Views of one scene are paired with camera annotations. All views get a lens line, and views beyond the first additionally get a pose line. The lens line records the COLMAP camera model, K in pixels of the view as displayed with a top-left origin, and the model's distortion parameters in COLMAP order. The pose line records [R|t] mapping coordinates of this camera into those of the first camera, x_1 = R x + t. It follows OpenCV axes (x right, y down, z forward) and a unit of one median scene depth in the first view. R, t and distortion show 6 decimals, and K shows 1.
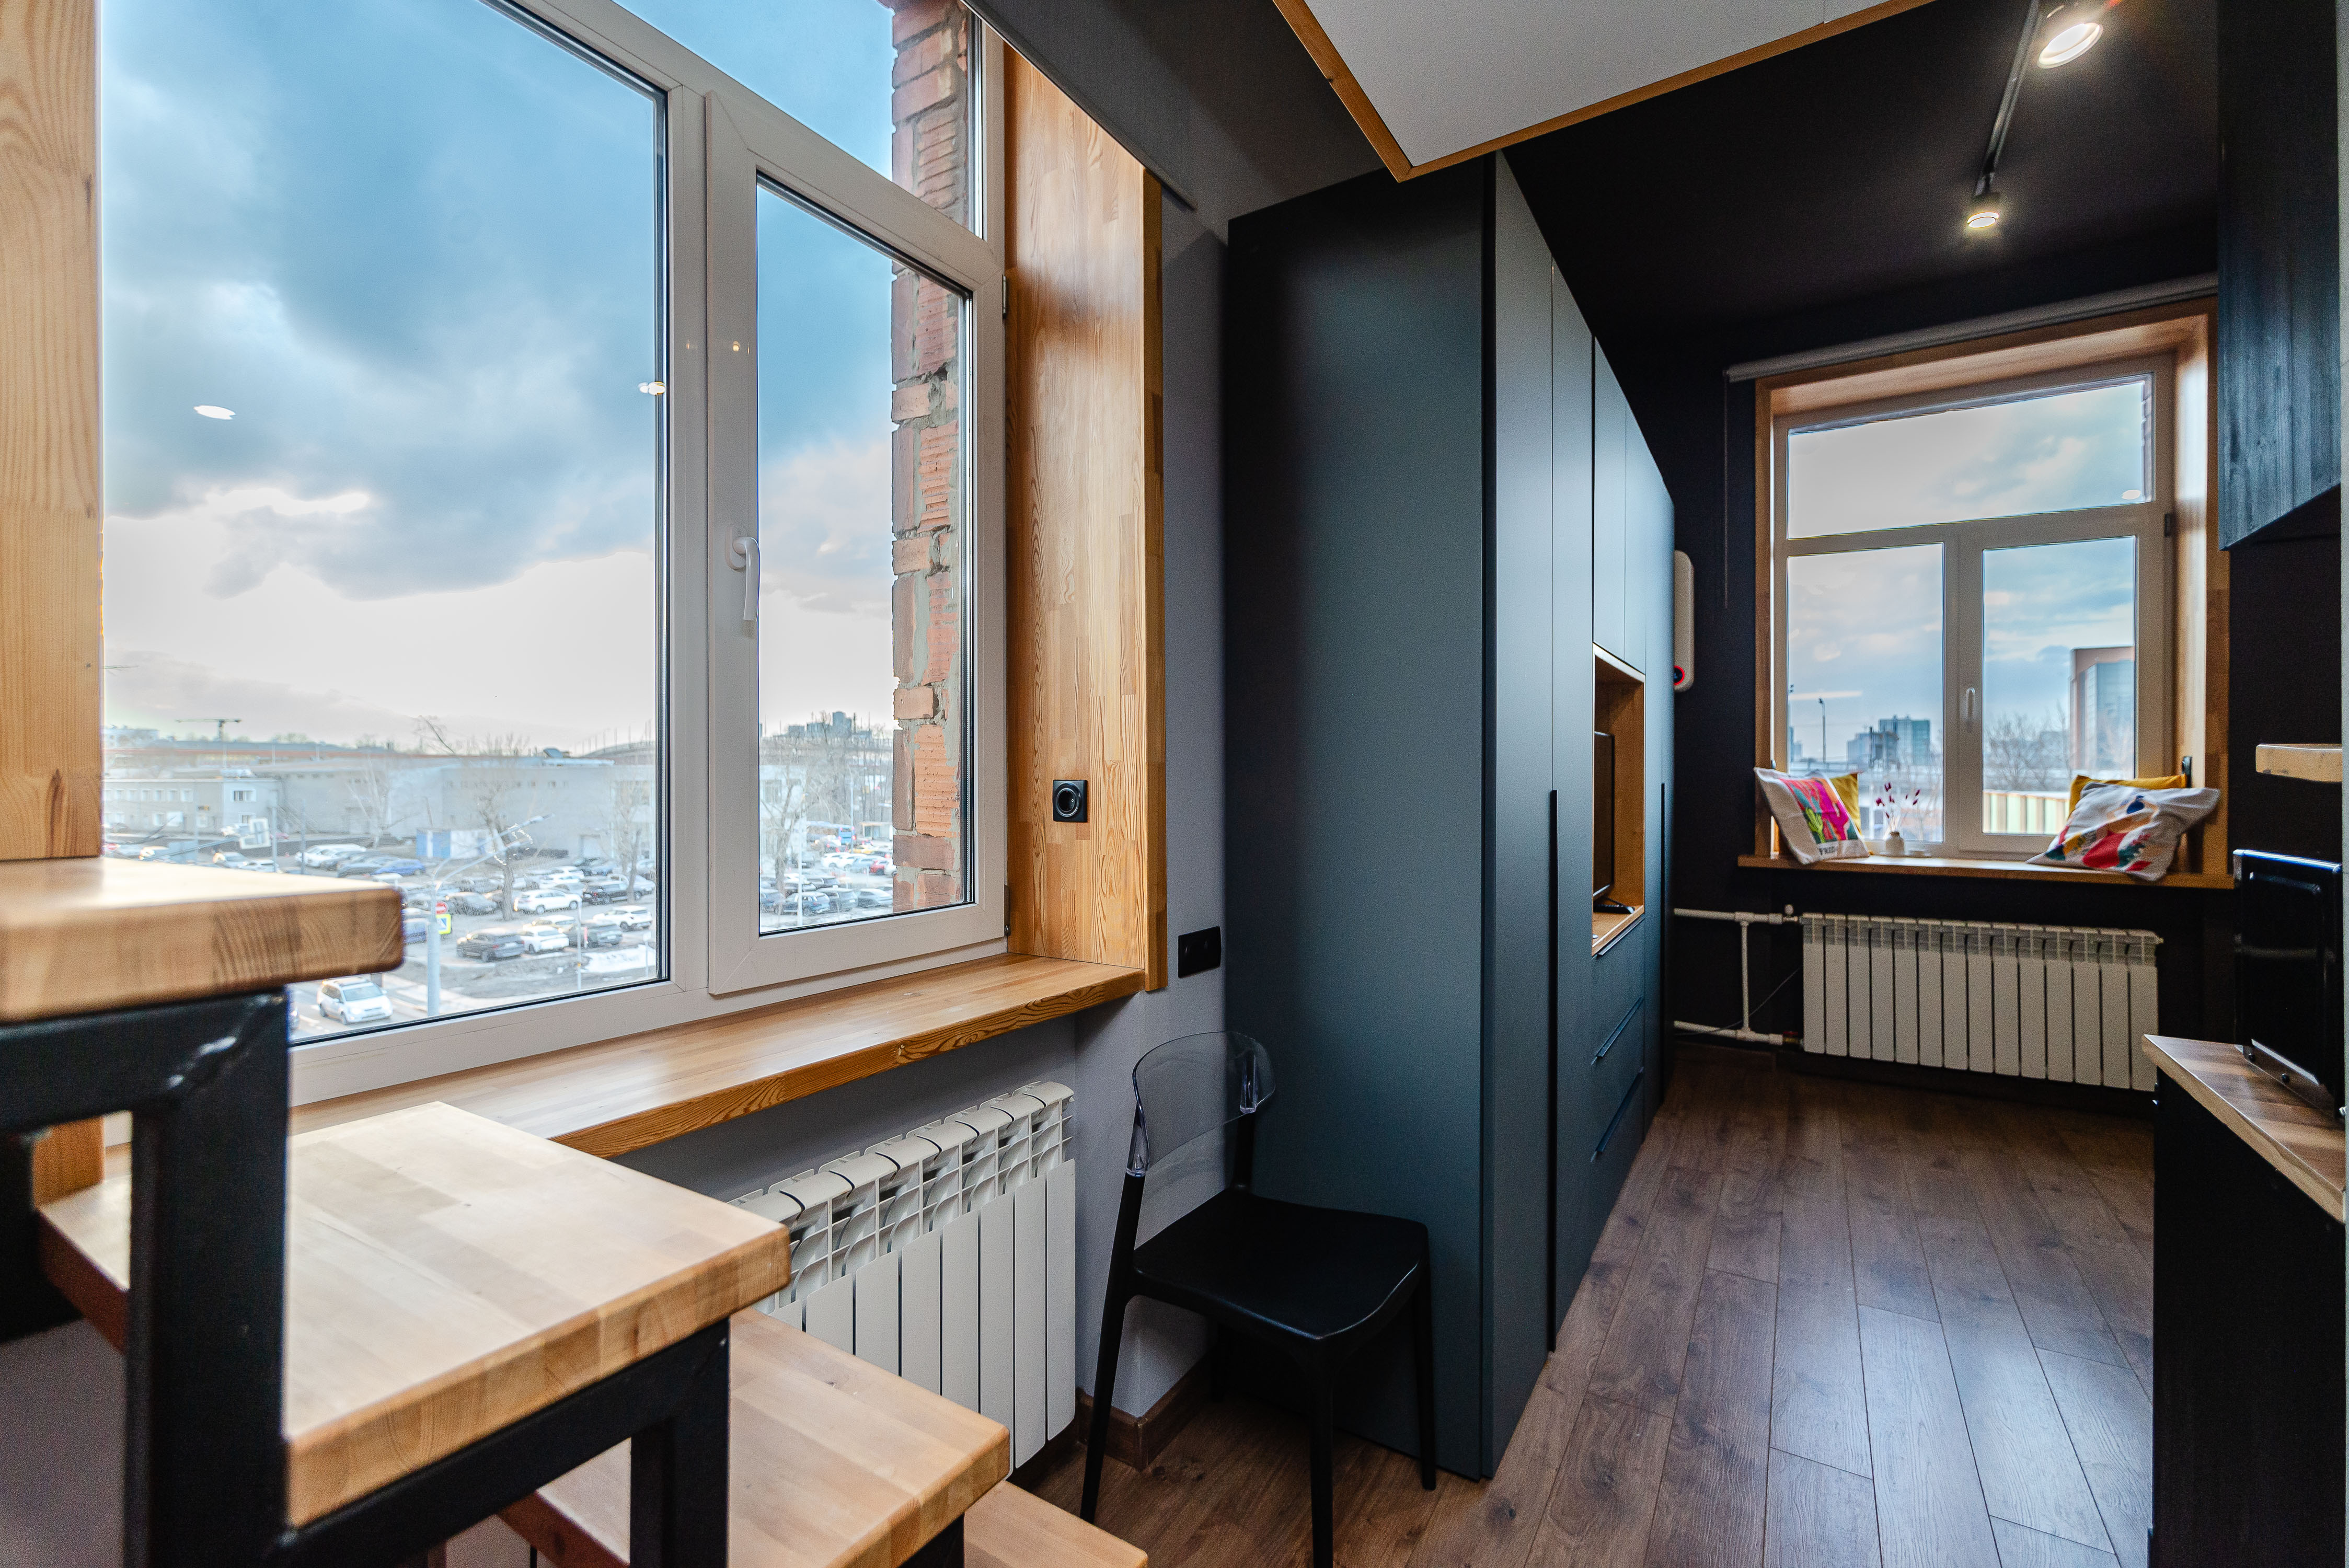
lens RADIAL K [[998.6, 0, 1178.8], [0, 998.6, 777.1], [0, 0, 1]] dist [-0.004551, 0.003429]
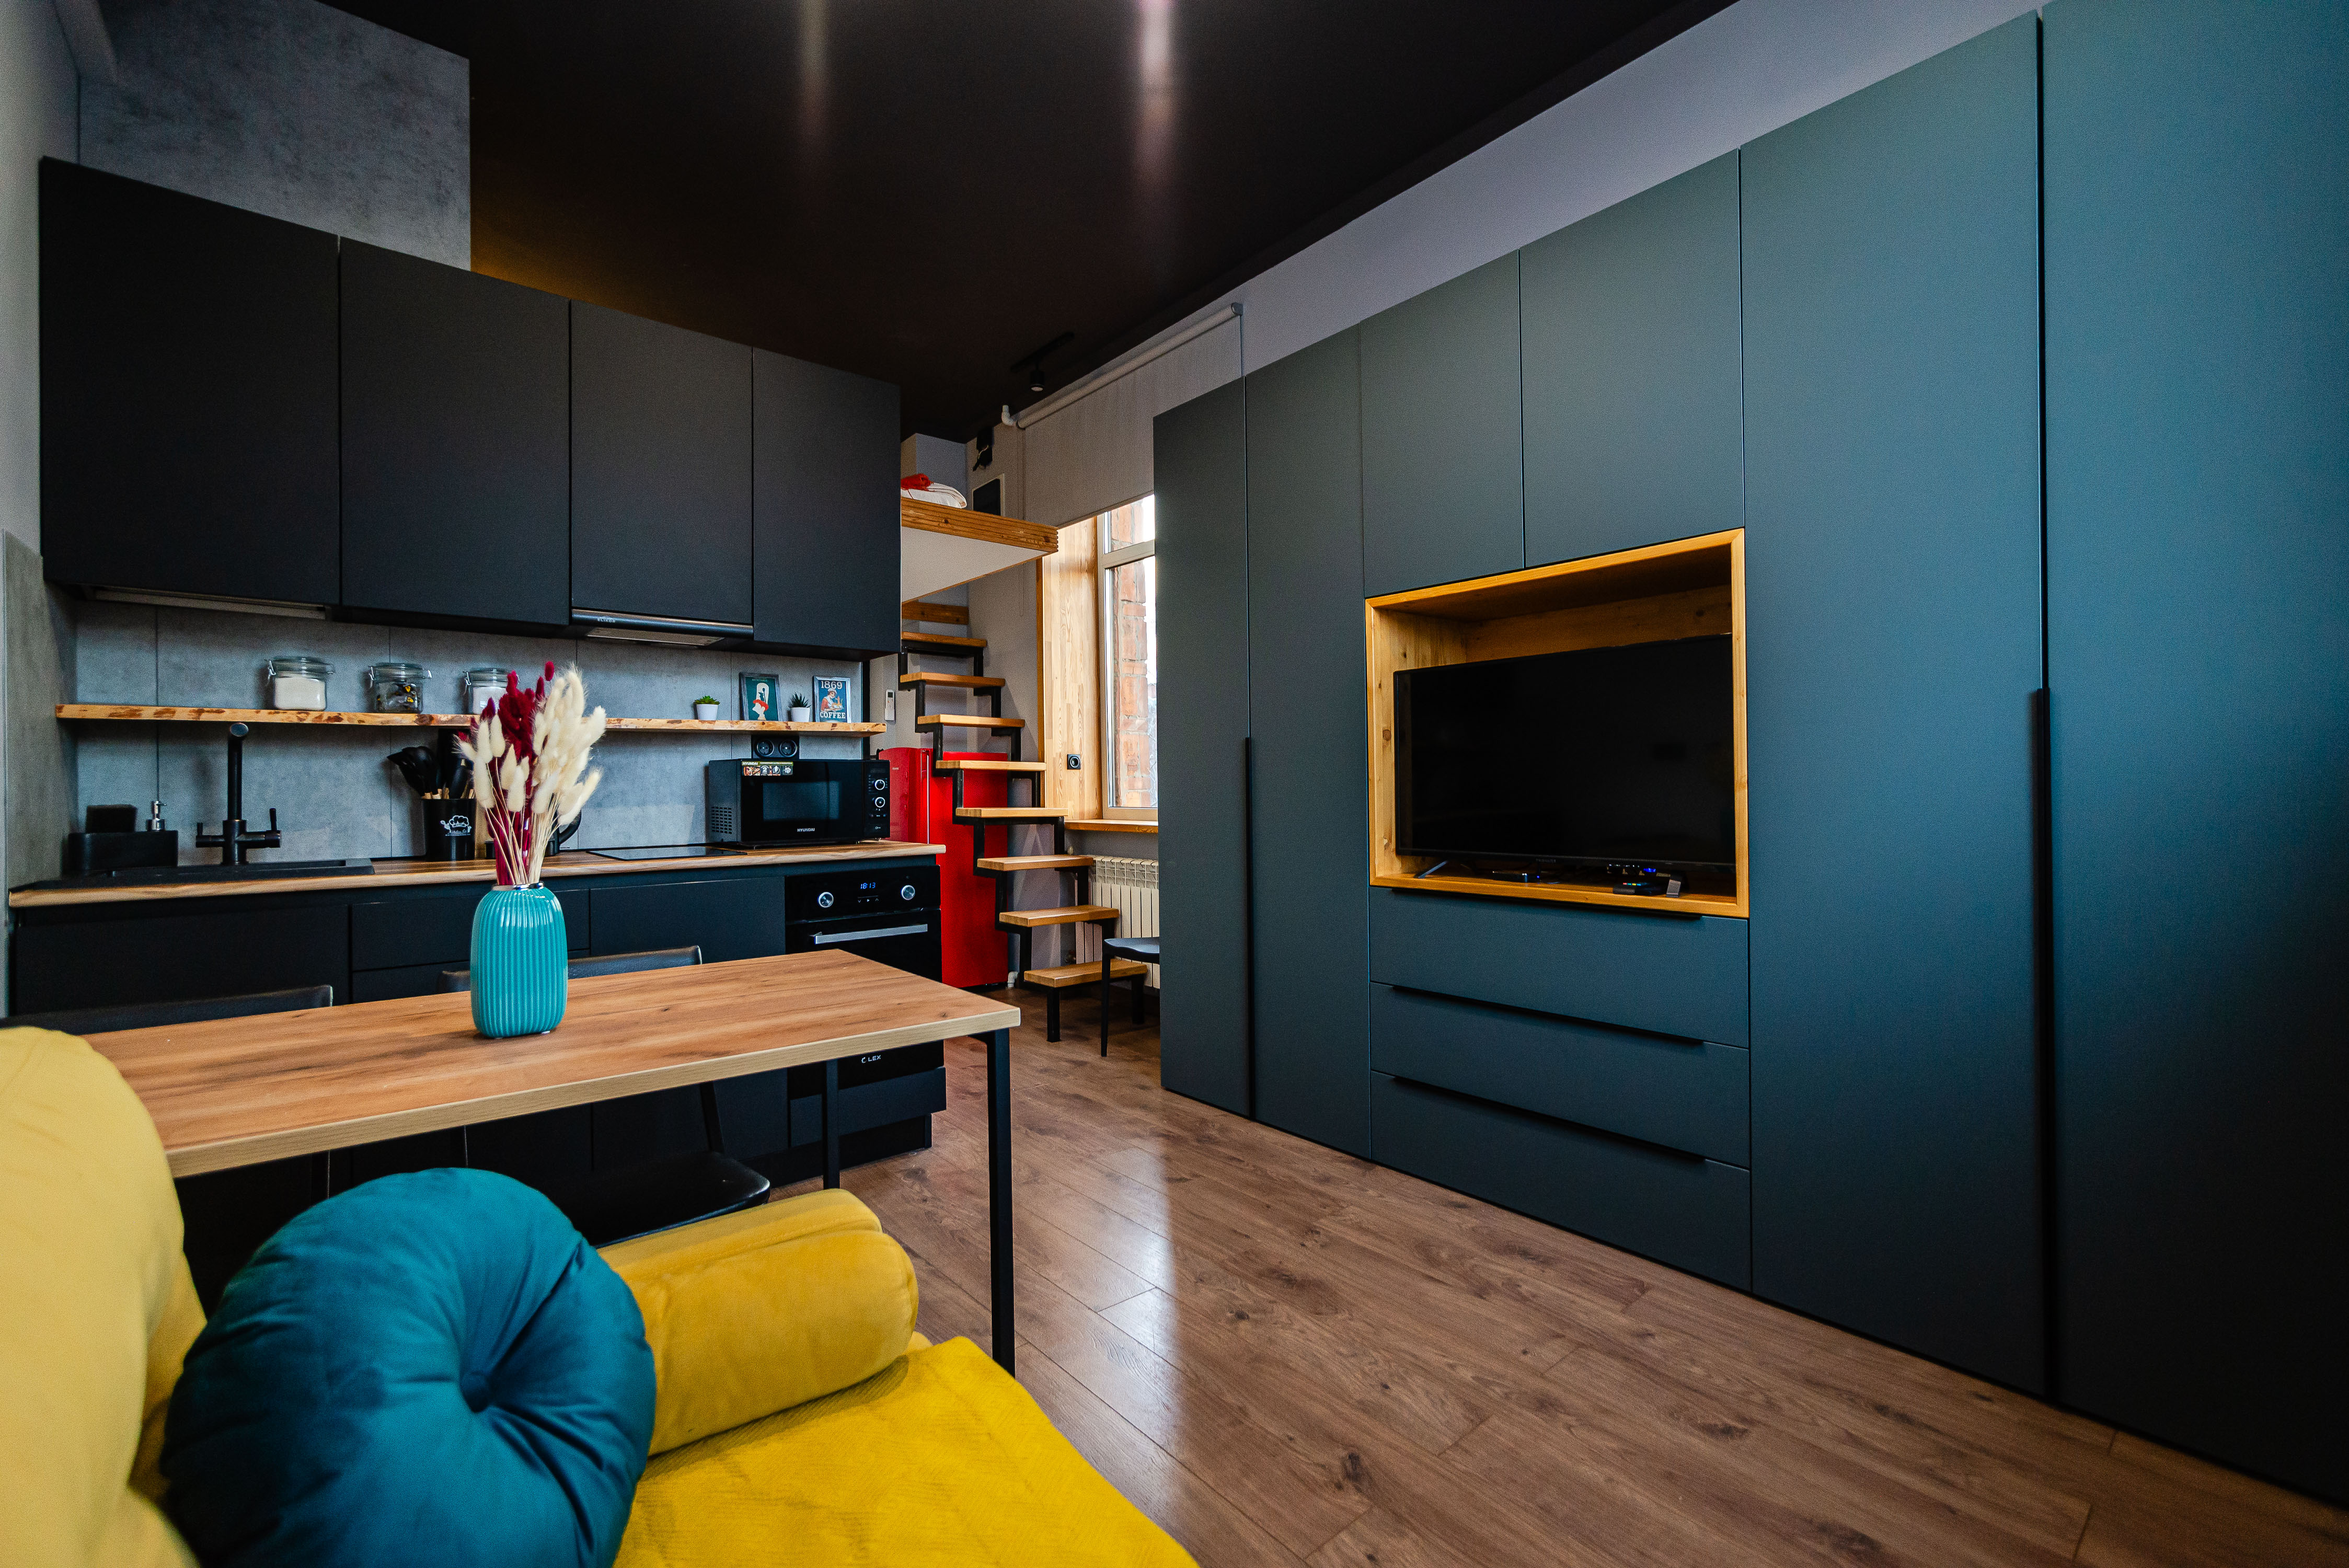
lens RADIAL K [[998.6, 0, 1213.0], [0, 998.6, 788.0], [0, 0, 1]] dist [-0.004551, 0.003429]
pose [[-0.269298, 0.005071, -0.963043, 1.231131], [0.003630, 0.999984, 0.004251, 0.052945], [0.963050, -0.002352, -0.269313, 0.911258]]
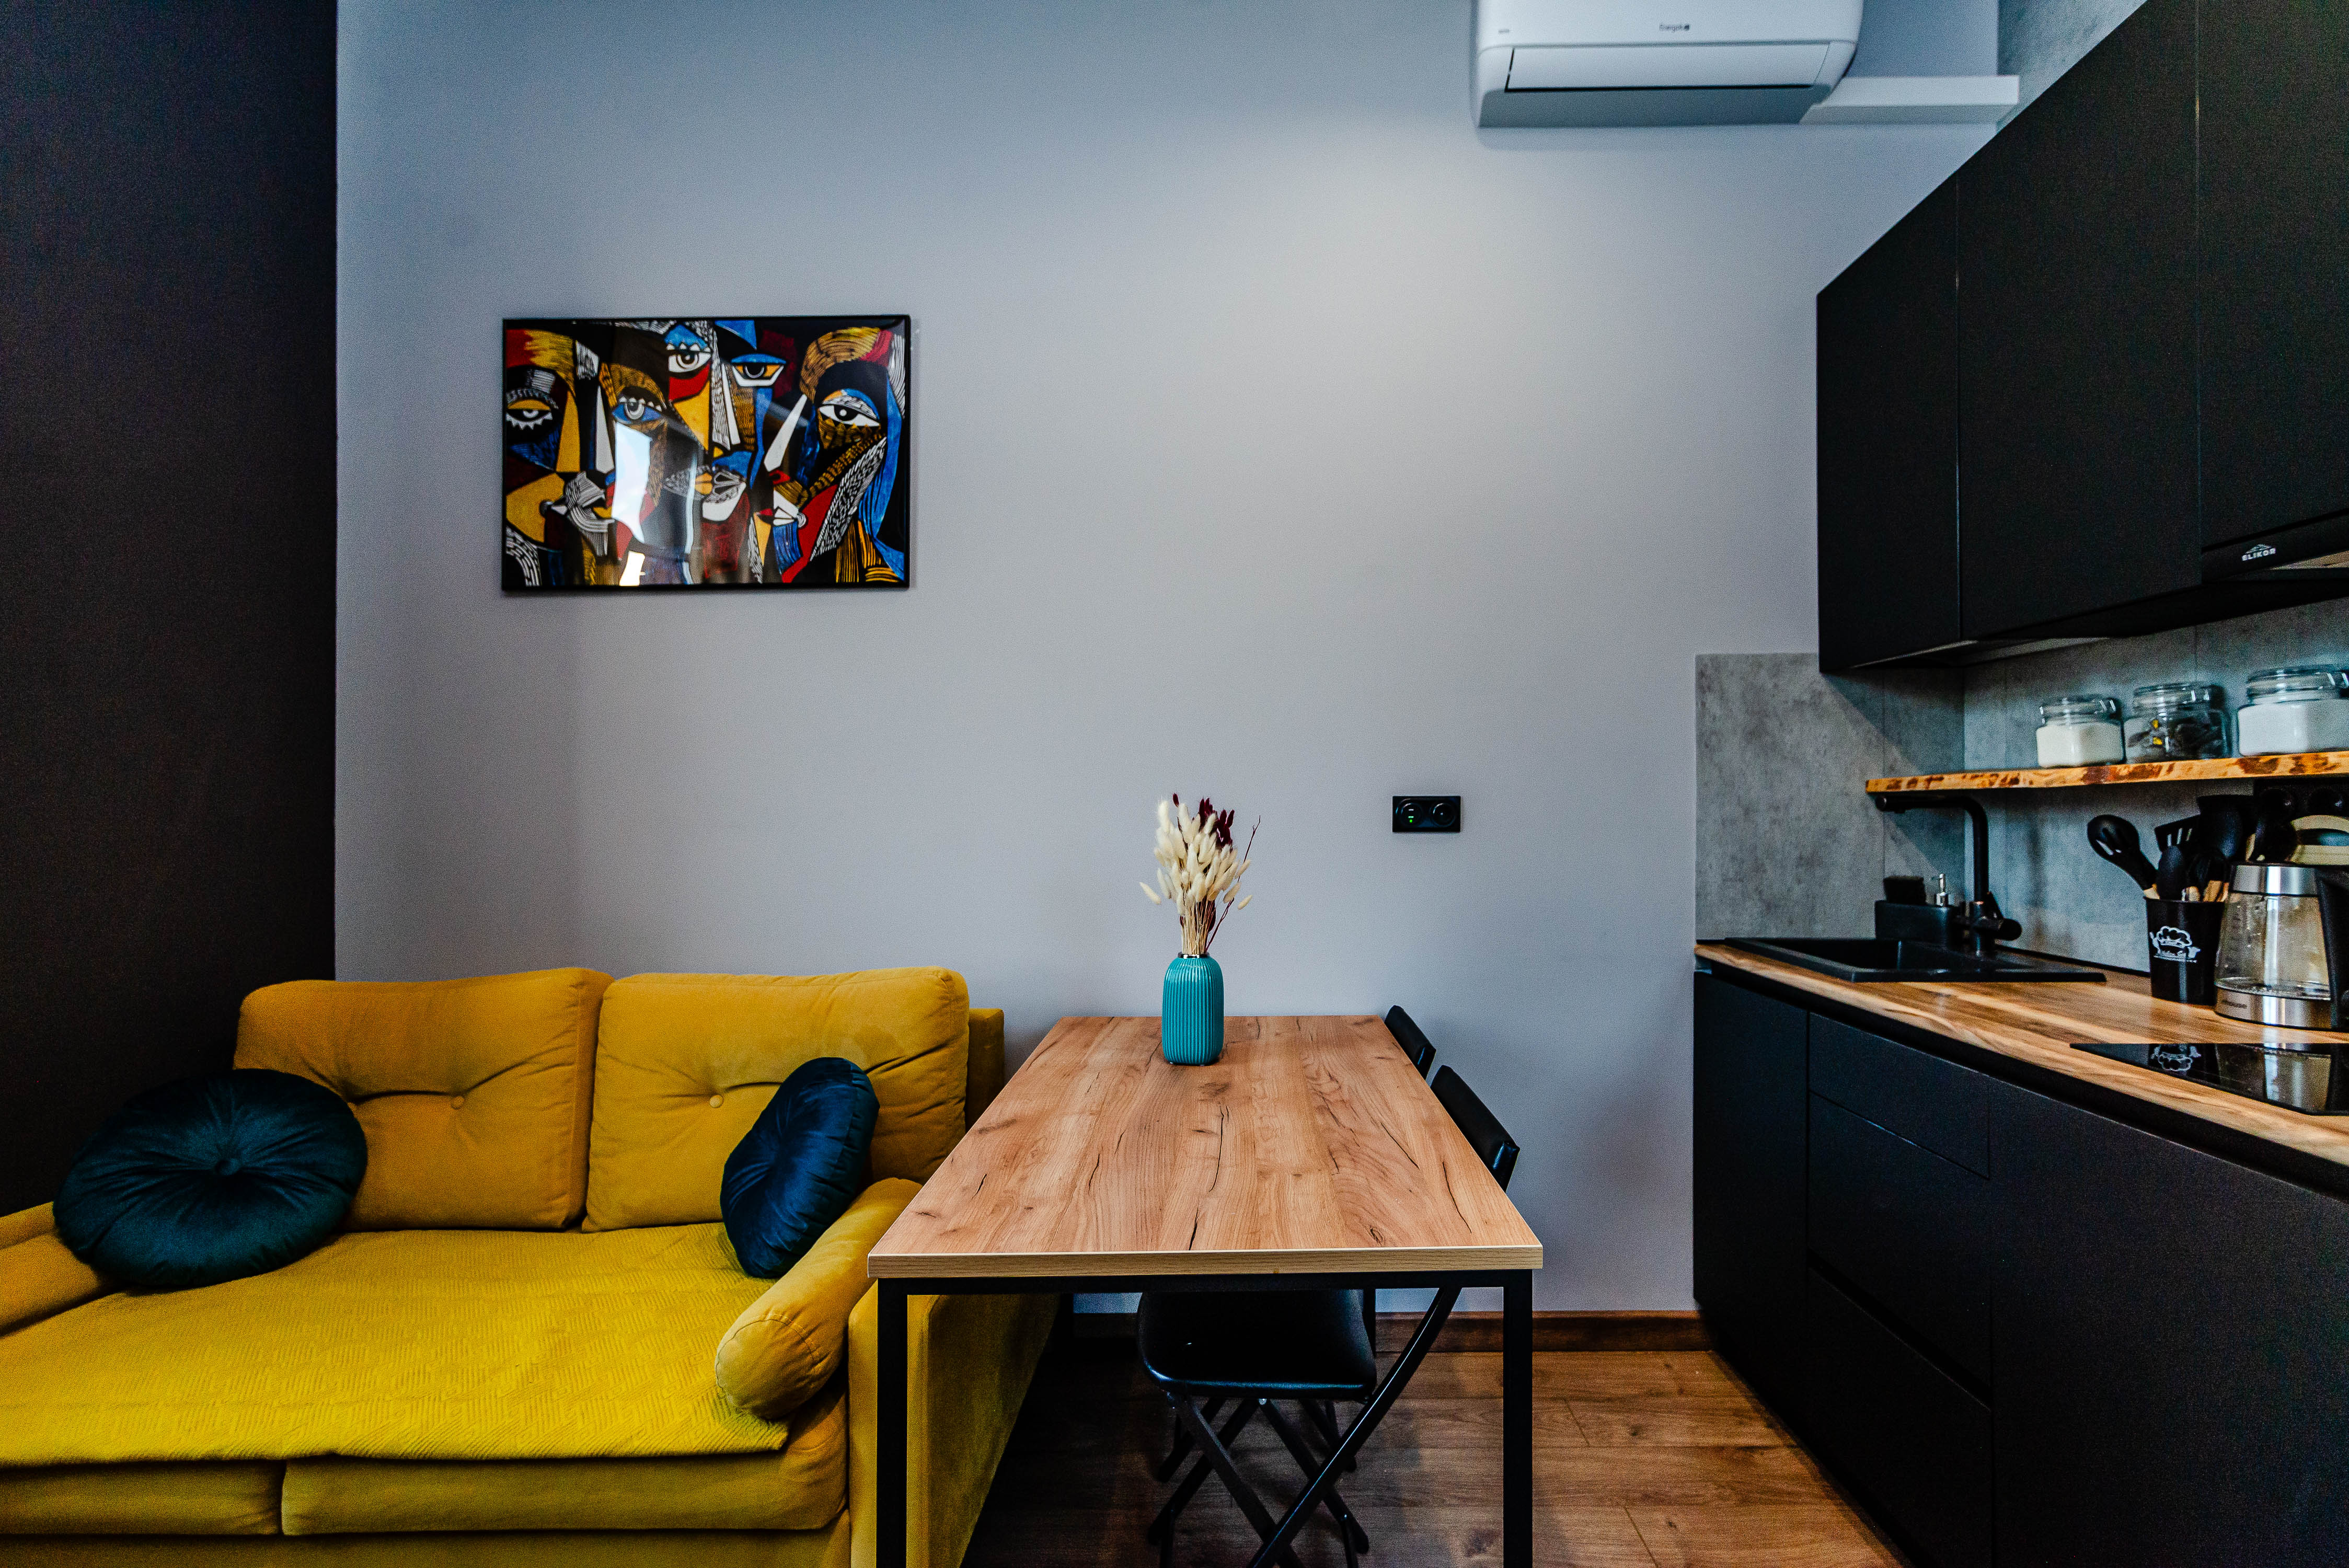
lens RADIAL K [[998.6, 0, 1251.6], [0, 998.6, 806.4], [0, 0, 1]] dist [-0.004551, 0.003429]
pose [[-0.526526, 0.002250, 0.850156, 0.453299], [0.011777, 0.999920, 0.004648, 0.009752], [-0.850077, 0.012460, -0.526510, 0.751217]]
